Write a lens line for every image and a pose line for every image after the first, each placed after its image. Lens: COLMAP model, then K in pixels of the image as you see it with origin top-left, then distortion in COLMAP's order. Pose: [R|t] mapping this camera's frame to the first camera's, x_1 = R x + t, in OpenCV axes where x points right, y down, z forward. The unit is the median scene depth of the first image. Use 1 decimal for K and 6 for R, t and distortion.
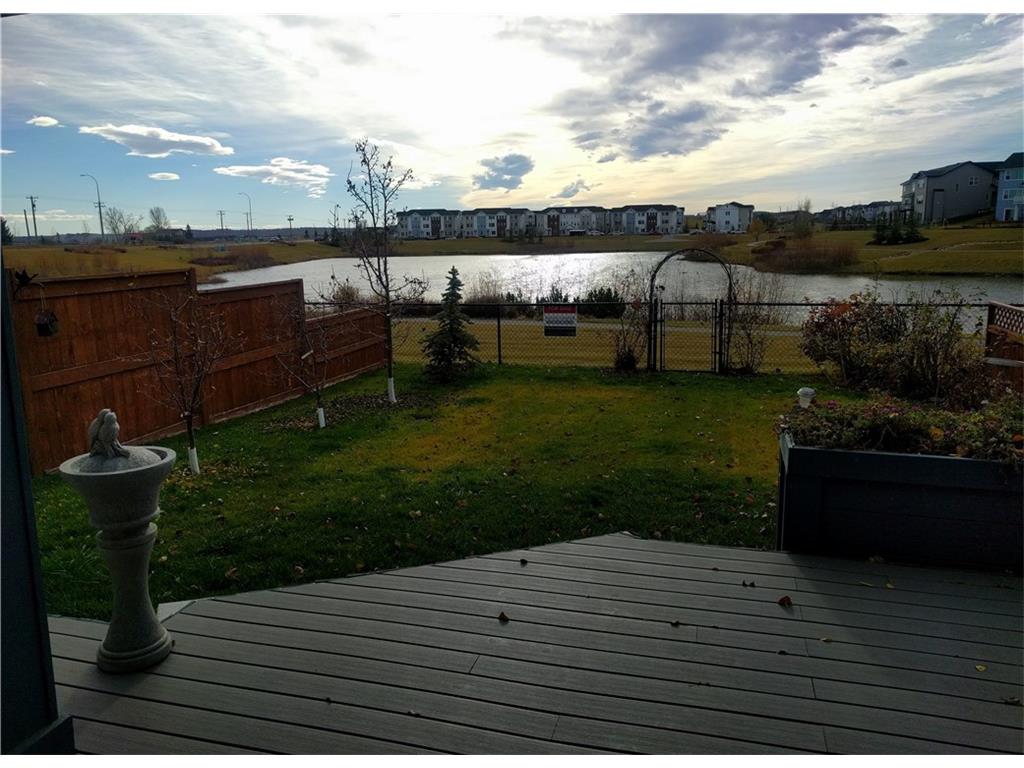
lens RADIAL K [[928.5, 0, 512.0], [0, 928.5, 384.0], [0, 0, 1]] dist [-0.008142, 0.038394]
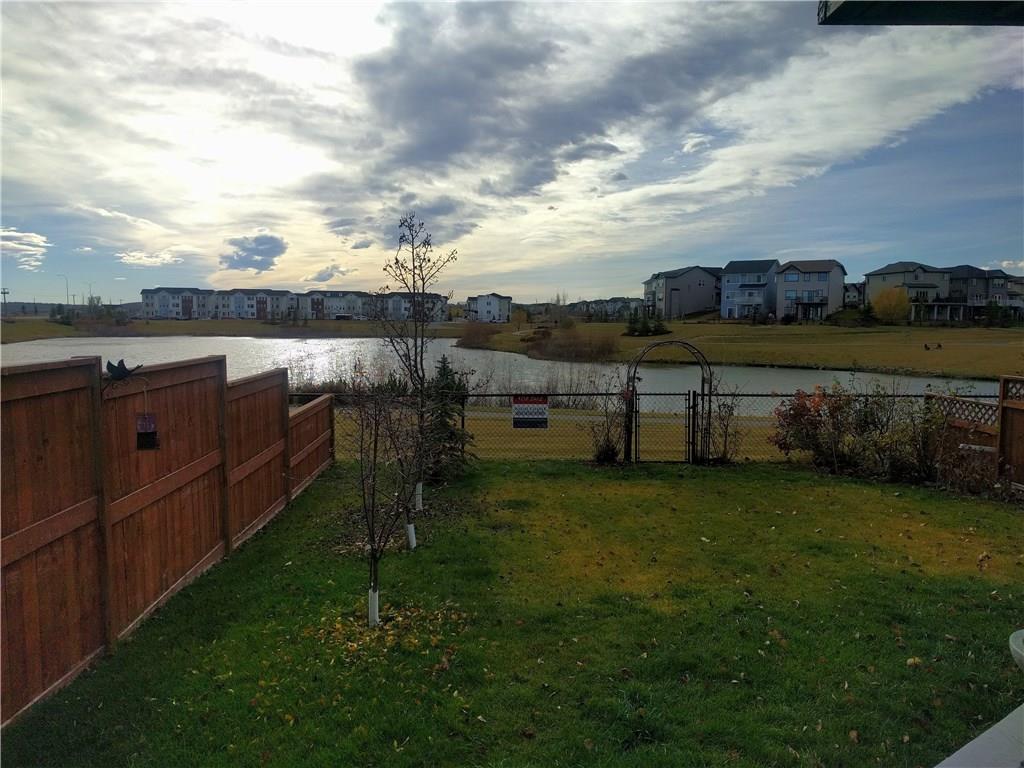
lens RADIAL K [[890.5, 0, 511.0], [0, 890.5, 403.8], [0, 0, 1]] dist [0.000660, 0.011843]
pose [[0.933889, -0.006203, 0.357510, -0.097689], [0.029634, 0.997752, -0.060099, -0.007423], [-0.356334, 0.066720, 0.931974, 0.051315]]
